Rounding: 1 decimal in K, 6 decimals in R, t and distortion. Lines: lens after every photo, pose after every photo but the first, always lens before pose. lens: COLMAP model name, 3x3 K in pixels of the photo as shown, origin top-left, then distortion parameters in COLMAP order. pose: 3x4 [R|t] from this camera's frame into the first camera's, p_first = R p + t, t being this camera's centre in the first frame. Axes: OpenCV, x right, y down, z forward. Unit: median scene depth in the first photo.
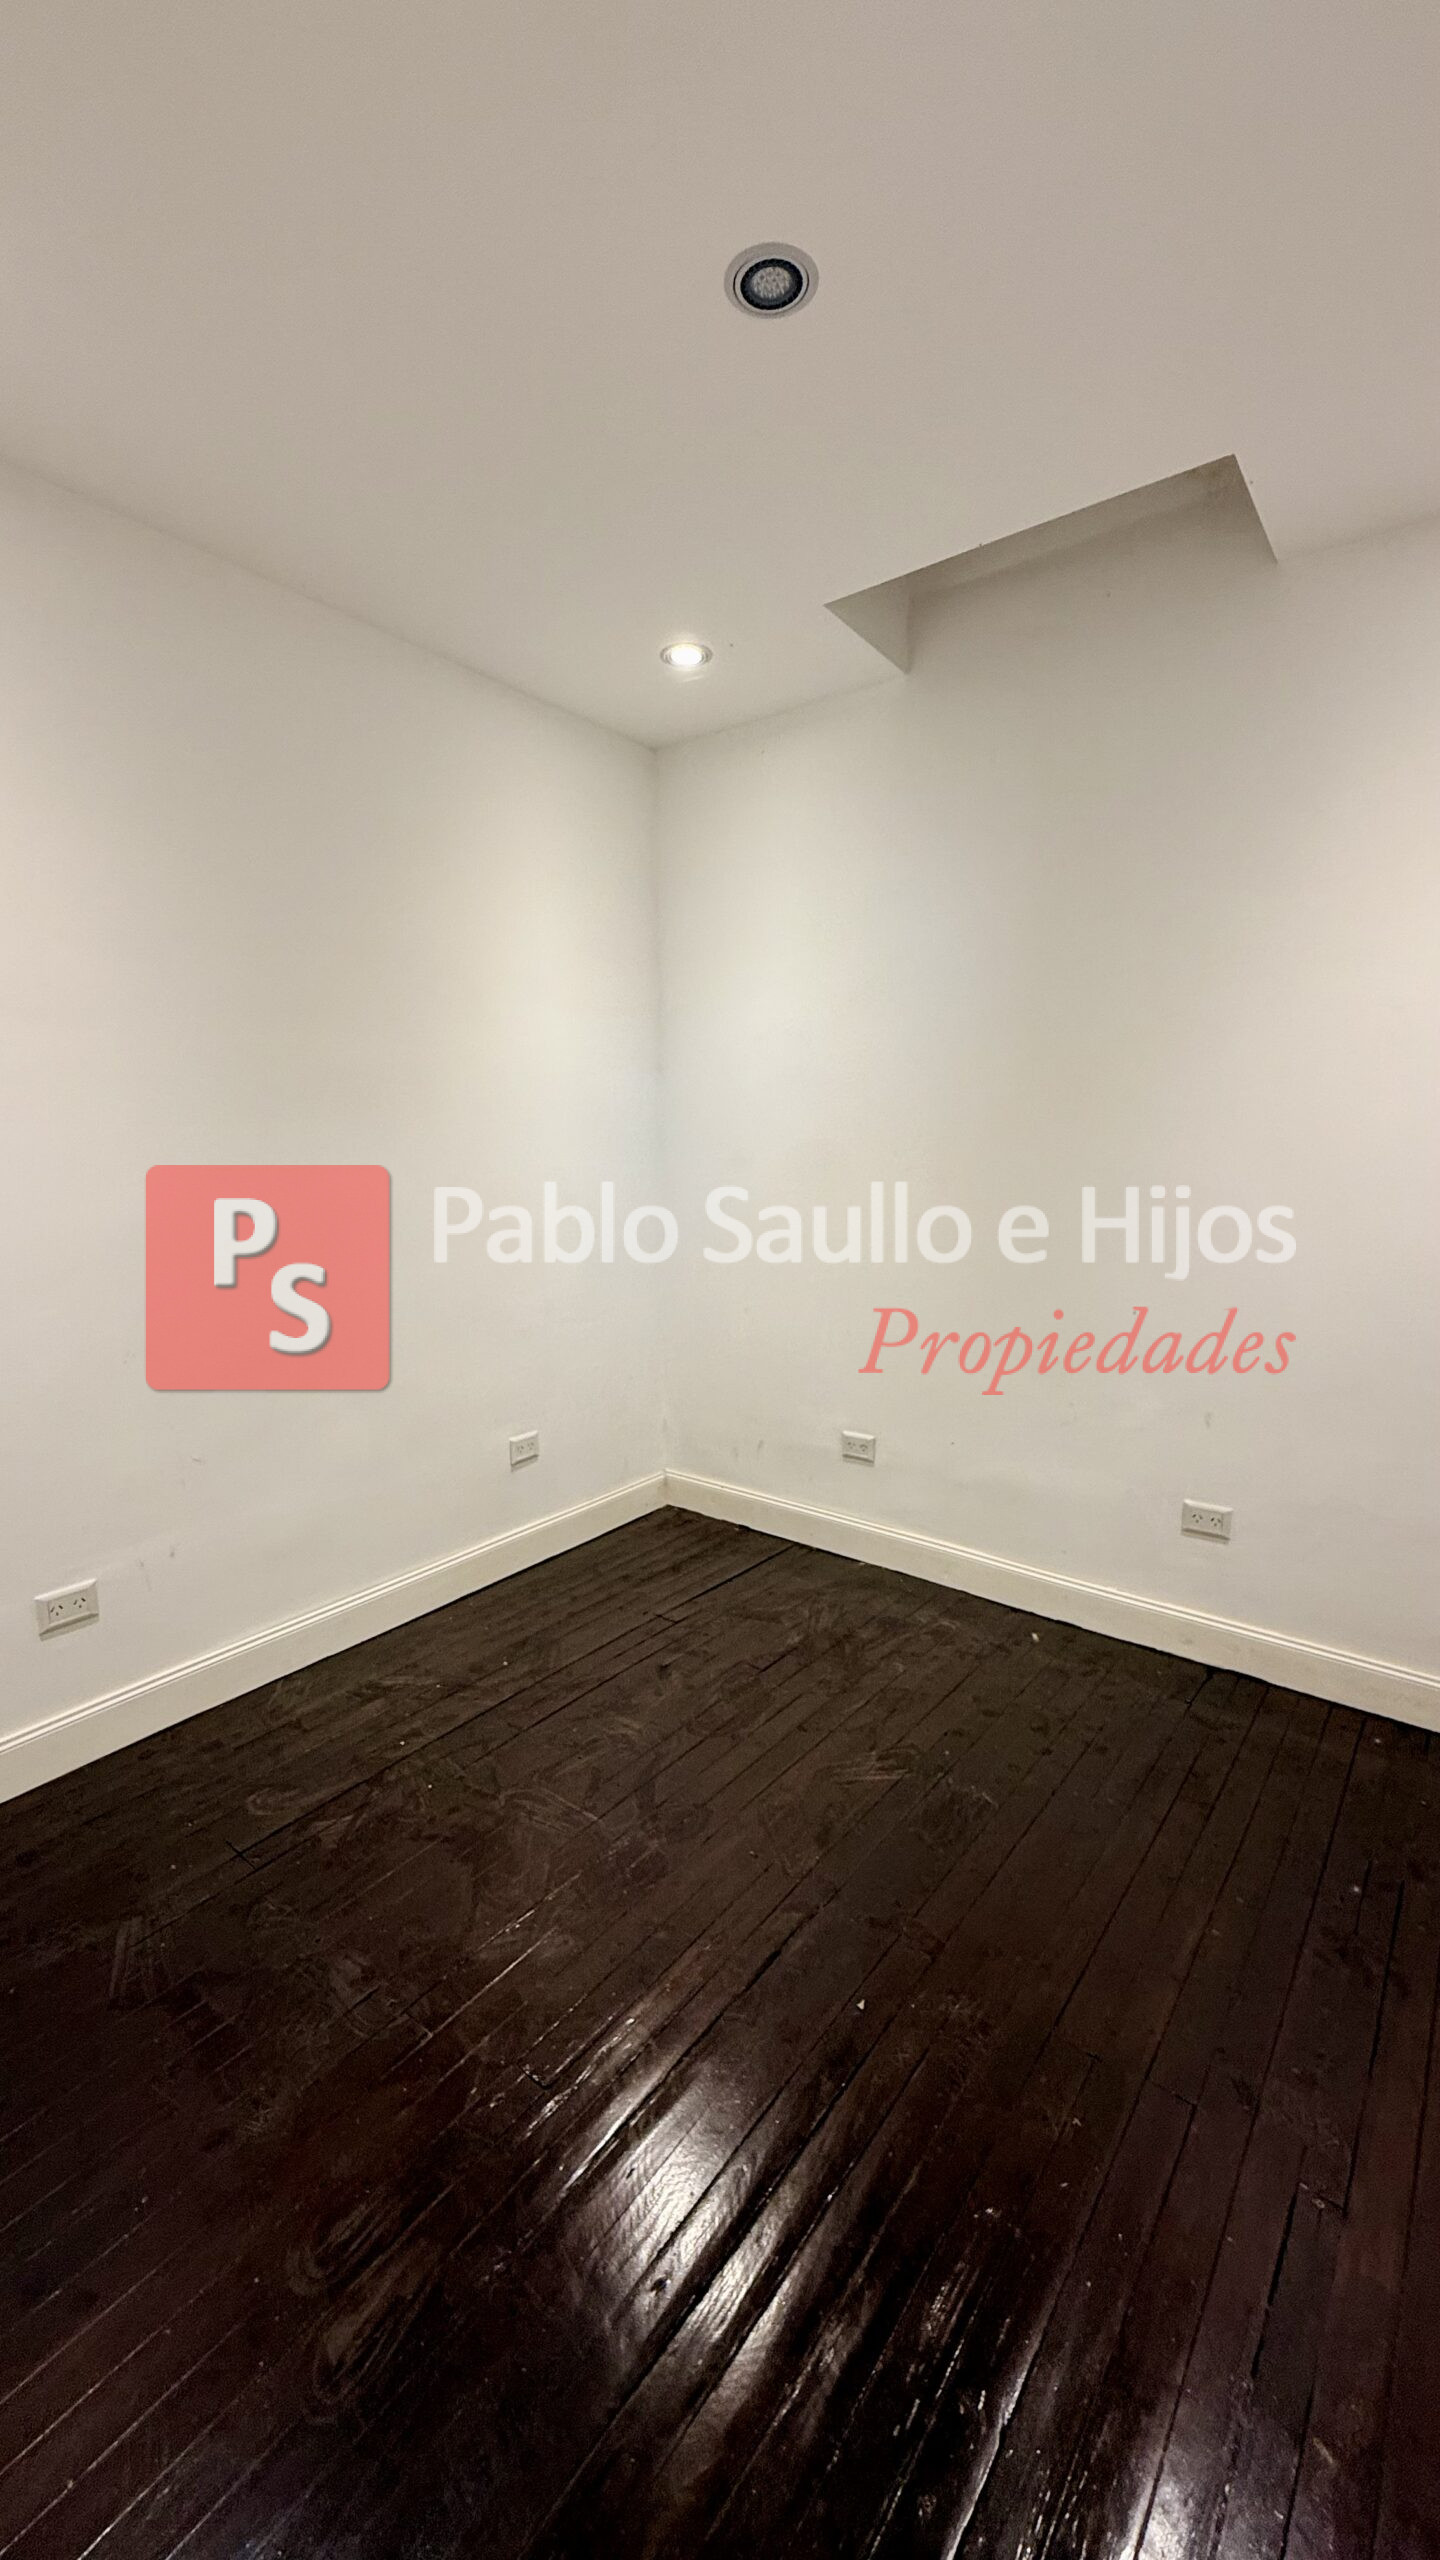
lens RADIAL K [[1024.0, 0, 724.7], [0, 1024.0, 1267.6], [0, 0, 1]] dist [0.000686, 0.000281]
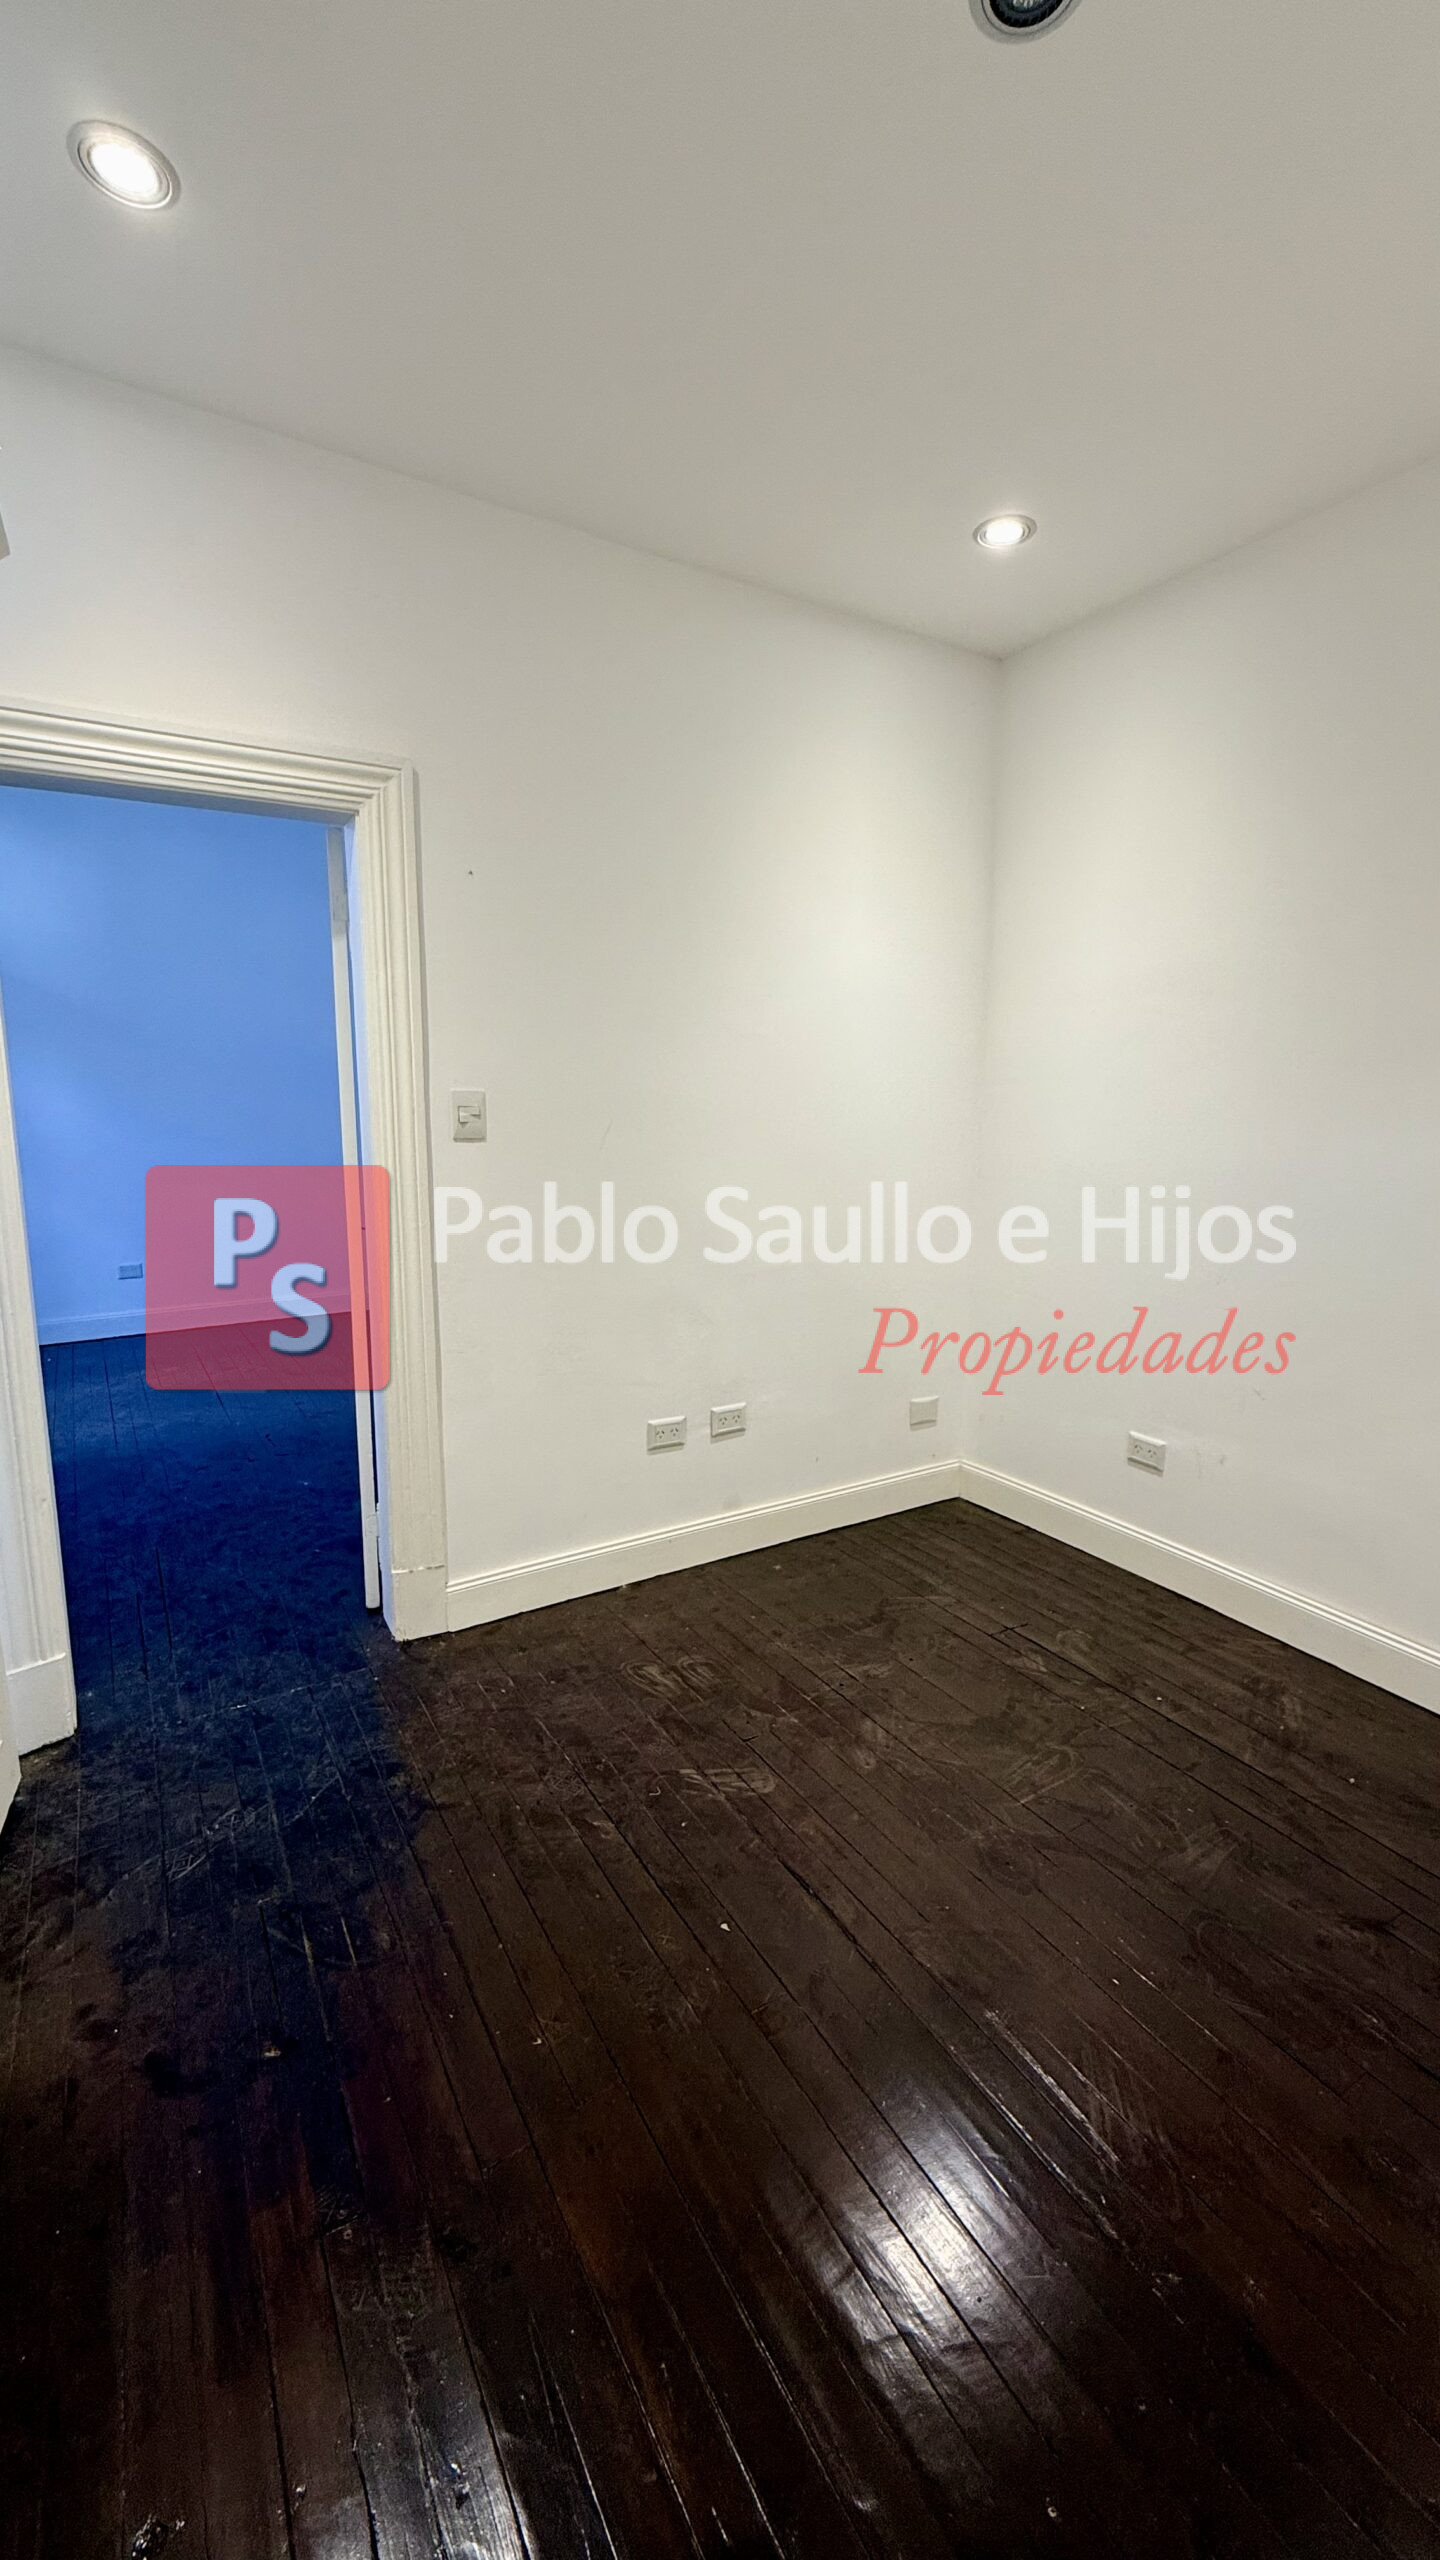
lens RADIAL K [[1024.0, 0, 724.7], [0, 1024.0, 1267.6], [0, 0, 1]] dist [0.000686, 0.000281]
pose [[-0.359467, 0.154161, -0.920336, 0.767372], [-0.131136, 0.968127, 0.213386, -0.111609], [0.923898, 0.197394, -0.327793, 0.945622]]
